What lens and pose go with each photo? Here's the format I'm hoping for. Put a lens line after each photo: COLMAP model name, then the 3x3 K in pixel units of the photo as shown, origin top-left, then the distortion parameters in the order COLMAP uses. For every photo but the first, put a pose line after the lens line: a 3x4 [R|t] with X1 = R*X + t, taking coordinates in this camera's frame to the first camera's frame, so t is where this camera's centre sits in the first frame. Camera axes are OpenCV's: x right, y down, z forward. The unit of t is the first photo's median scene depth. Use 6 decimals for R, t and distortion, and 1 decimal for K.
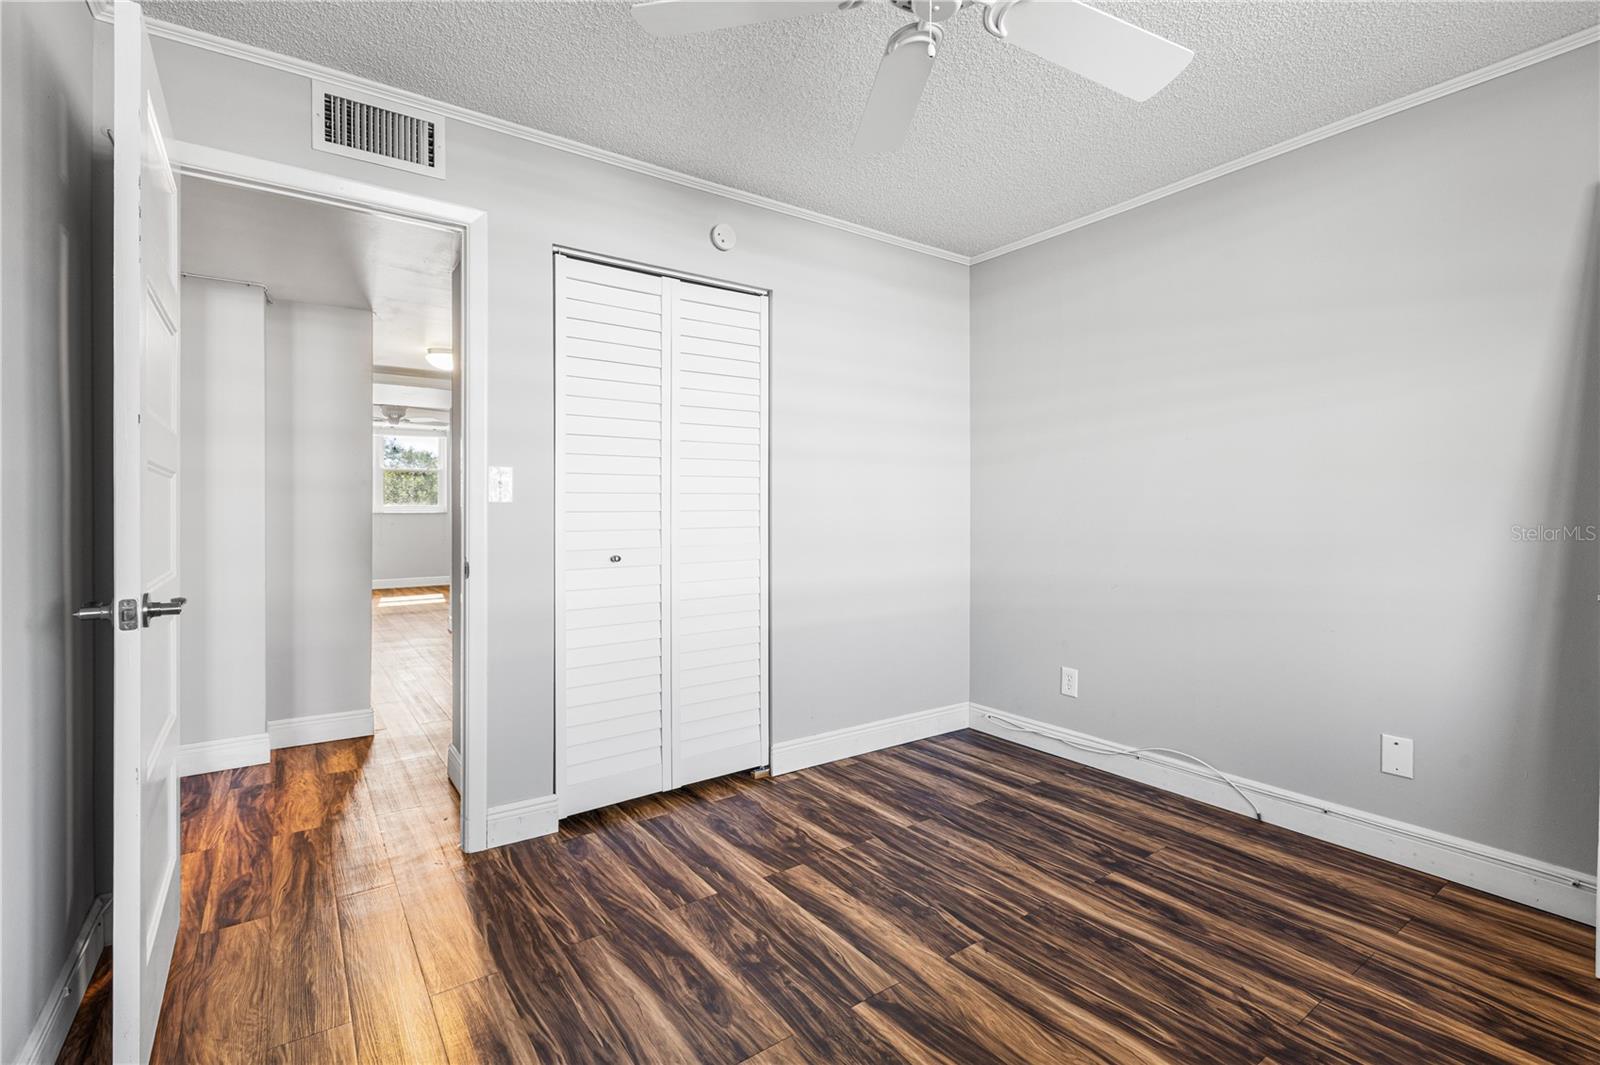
lens RADIAL K [[721.1, 0, 798.7], [0, 721.1, 528.6], [0, 0, 1]] dist [0.006524, -0.000899]
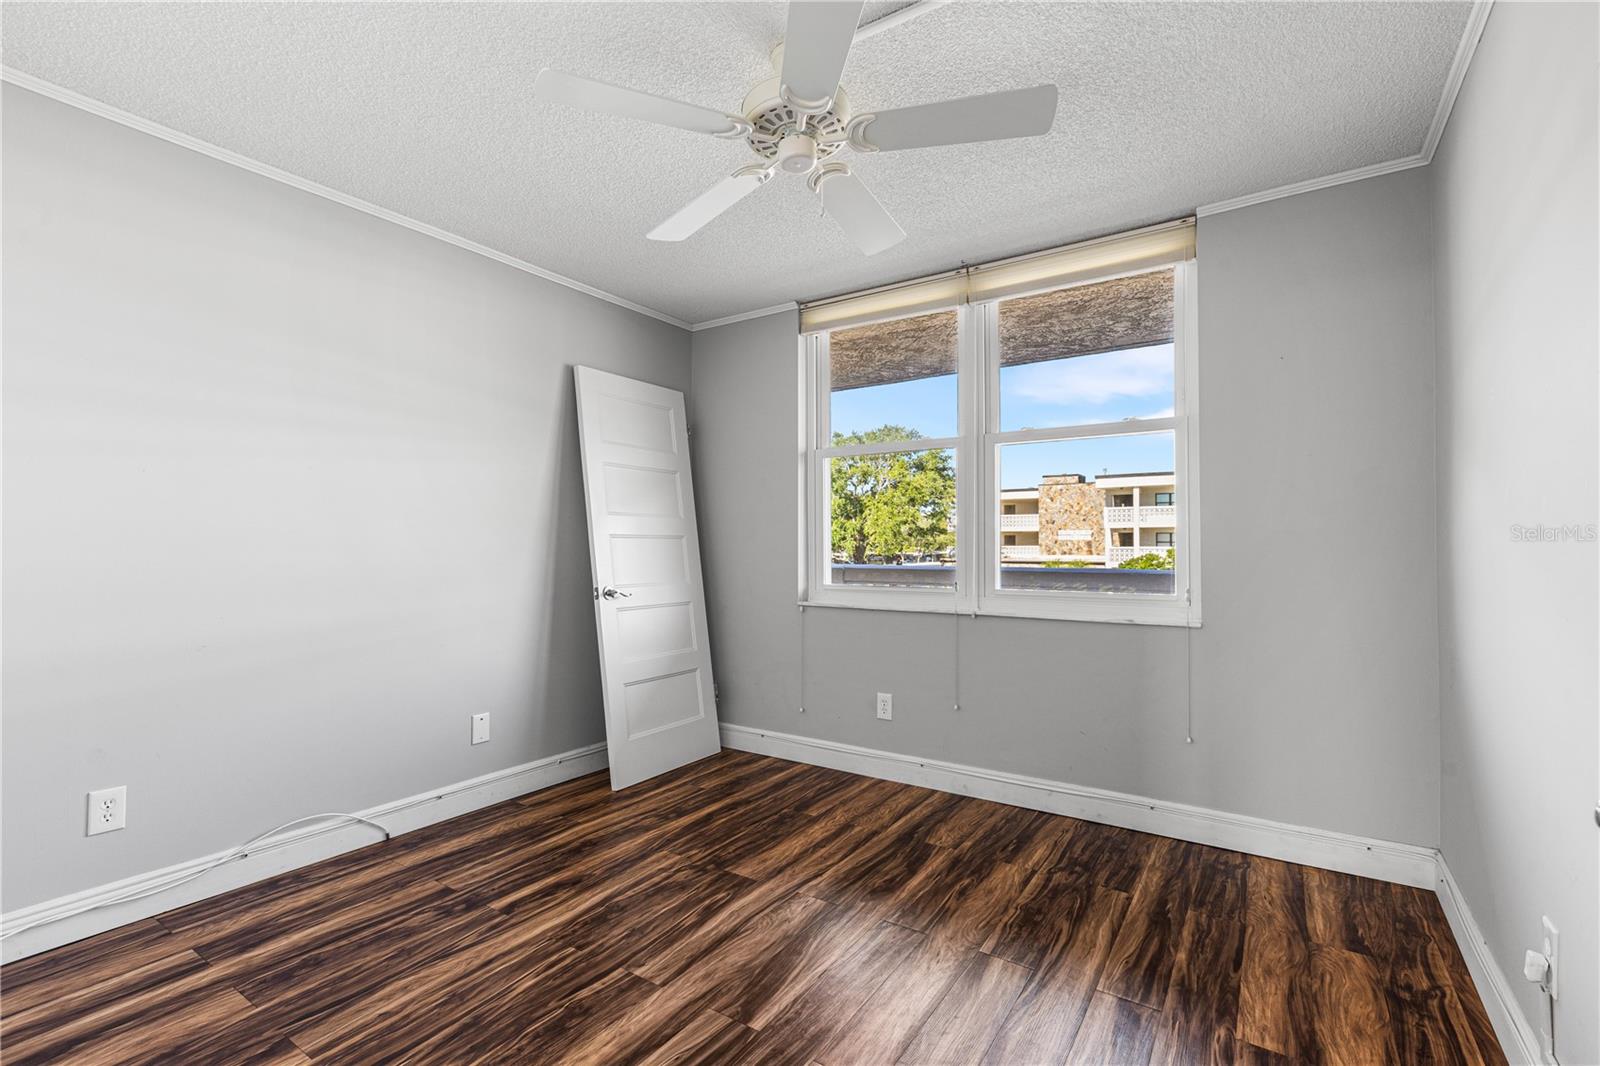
lens RADIAL K [[721.1, 0, 799.4], [0, 721.1, 529.3], [0, 0, 1]] dist [0.006524, -0.000899]
pose [[-0.357375, 0.024309, 0.933644, -0.687811], [0.019742, 0.999634, -0.018471, -0.020853], [-0.933752, 0.011831, -0.357724, 0.973620]]
